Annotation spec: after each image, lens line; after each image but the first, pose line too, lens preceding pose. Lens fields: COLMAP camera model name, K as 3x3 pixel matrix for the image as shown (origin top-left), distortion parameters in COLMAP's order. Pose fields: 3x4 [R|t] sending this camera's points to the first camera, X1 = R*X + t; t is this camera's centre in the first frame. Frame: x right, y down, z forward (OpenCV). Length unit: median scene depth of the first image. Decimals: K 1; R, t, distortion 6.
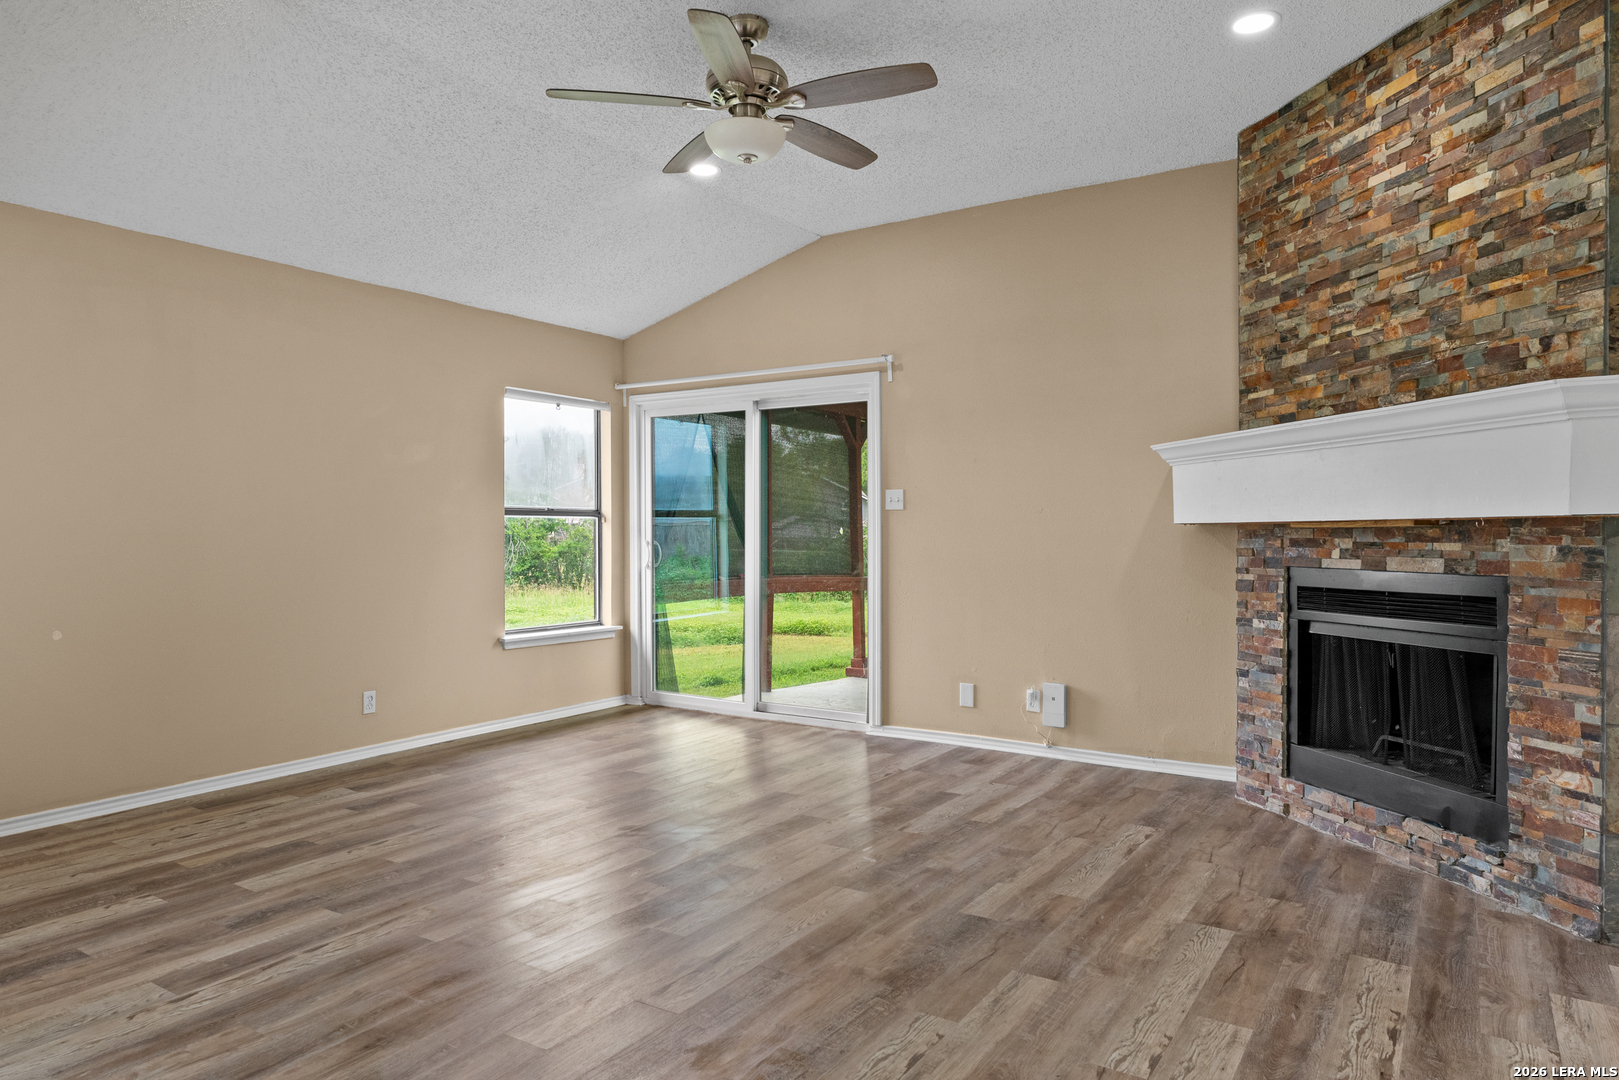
lens RADIAL K [[1001.7, 0, 806.8], [0, 1001.7, 563.2], [0, 0, 1]] dist [-0.002206, -0.001990]
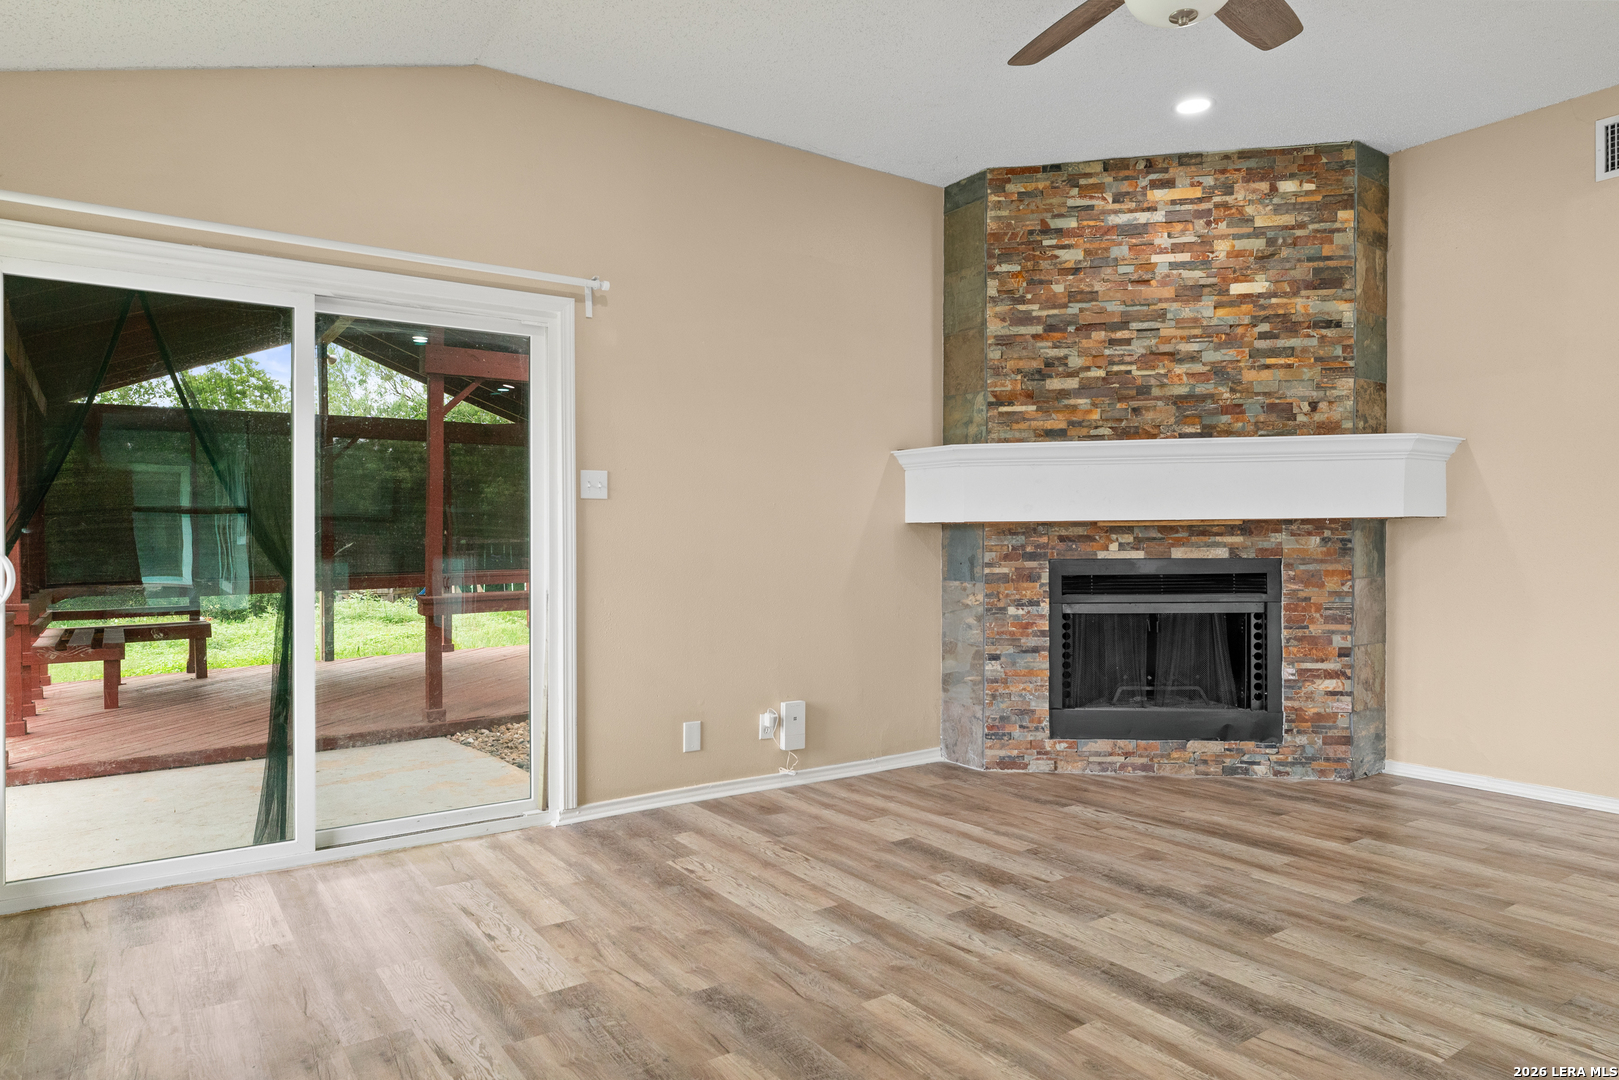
lens RADIAL K [[1001.7, 0, 806.8], [0, 1001.7, 563.2], [0, 0, 1]] dist [-0.002206, -0.001990]
pose [[0.378589, -0.024287, 0.925246, -0.831704], [0.032984, 0.999375, 0.012737, -0.018894], [-0.924977, 0.025696, 0.379153, 0.955014]]
